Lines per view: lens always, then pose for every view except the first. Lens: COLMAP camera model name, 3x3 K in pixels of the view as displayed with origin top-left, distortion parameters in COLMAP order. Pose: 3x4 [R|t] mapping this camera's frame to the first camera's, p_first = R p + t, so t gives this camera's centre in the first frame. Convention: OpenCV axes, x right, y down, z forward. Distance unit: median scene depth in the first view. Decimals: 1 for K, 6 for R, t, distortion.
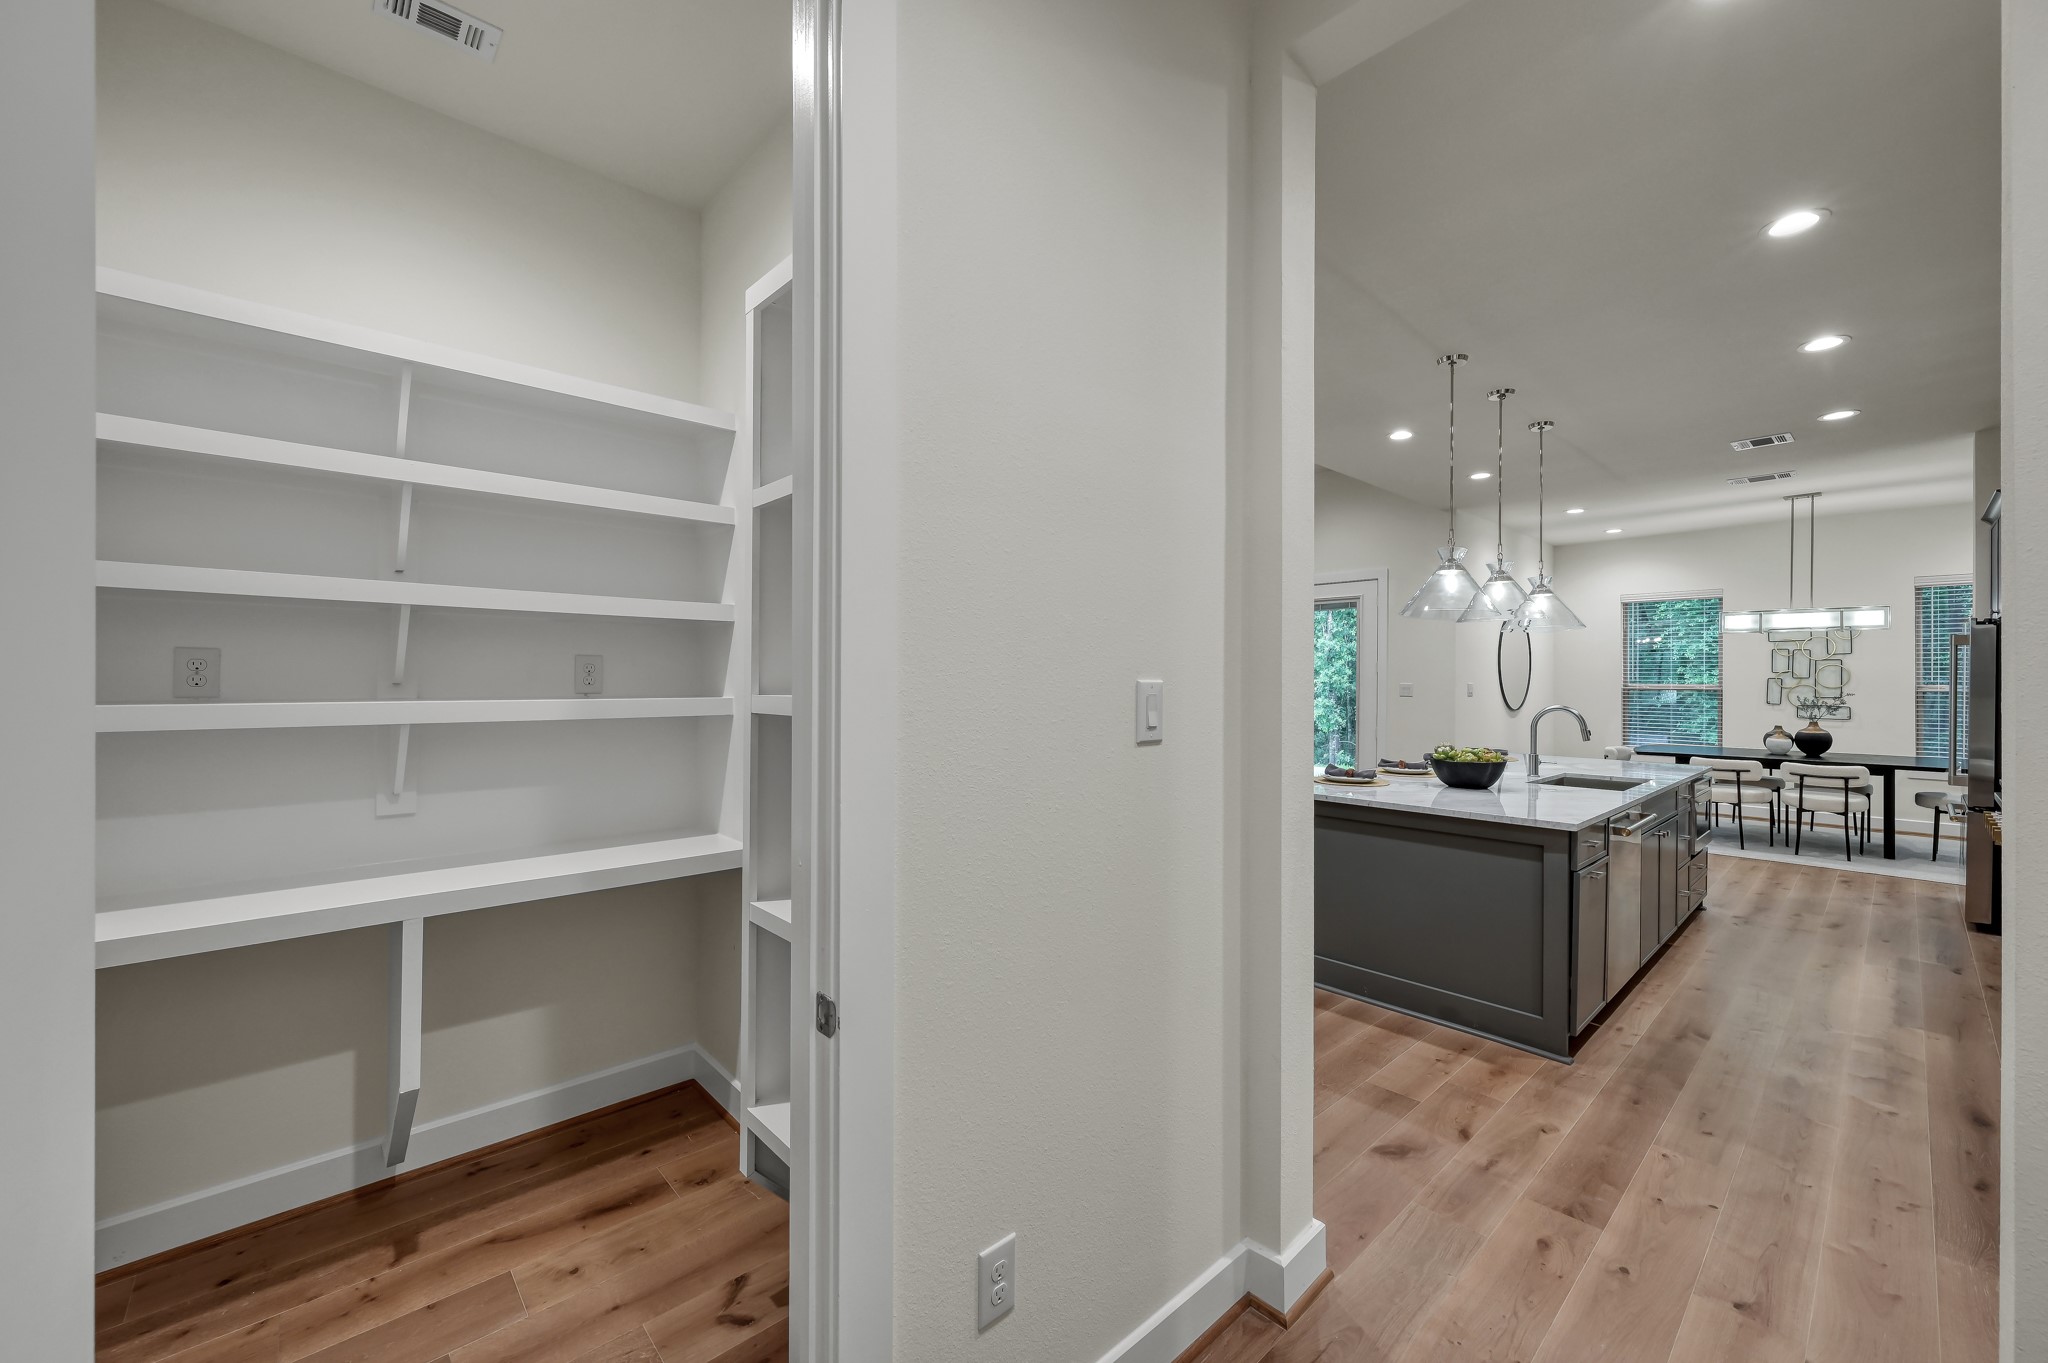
lens RADIAL K [[807.9, 0, 1012.4], [0, 807.9, 674.2], [0, 0, 1]] dist [-0.000922, 0.000339]
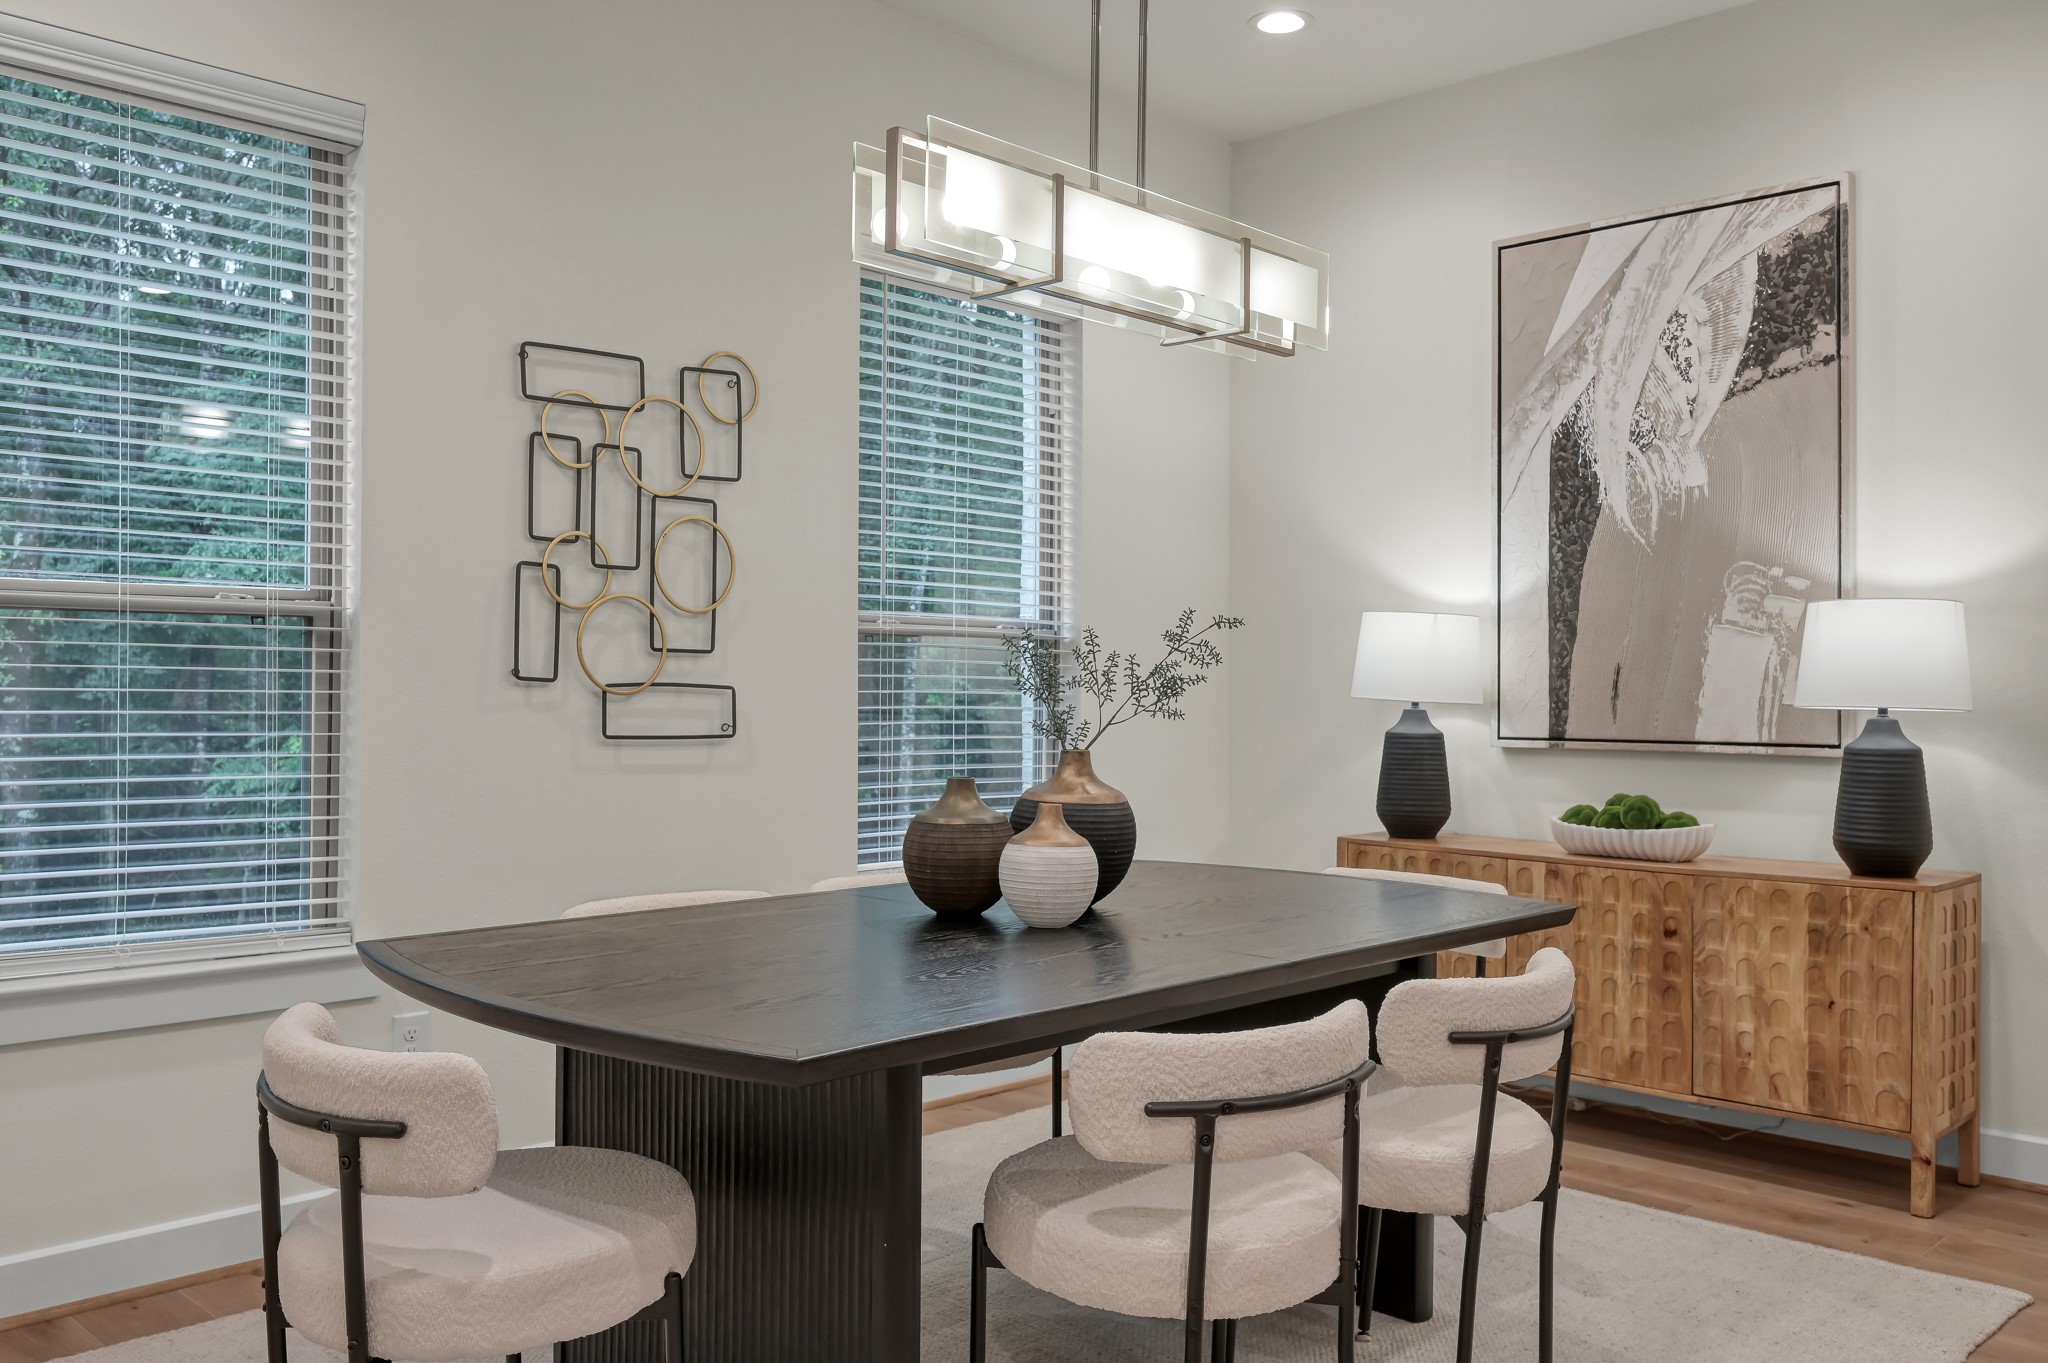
lens RADIAL K [[1670.5, 0, 1032.5], [0, 1670.5, 676.5], [0, 0, 1]] dist [-0.002702, -0.002944]
pose [[-0.069649, -0.000100, 0.997572, 0.501182], [-0.013911, 0.999903, -0.000871, 0.036840], [-0.997475, -0.013938, -0.069644, 0.947947]]
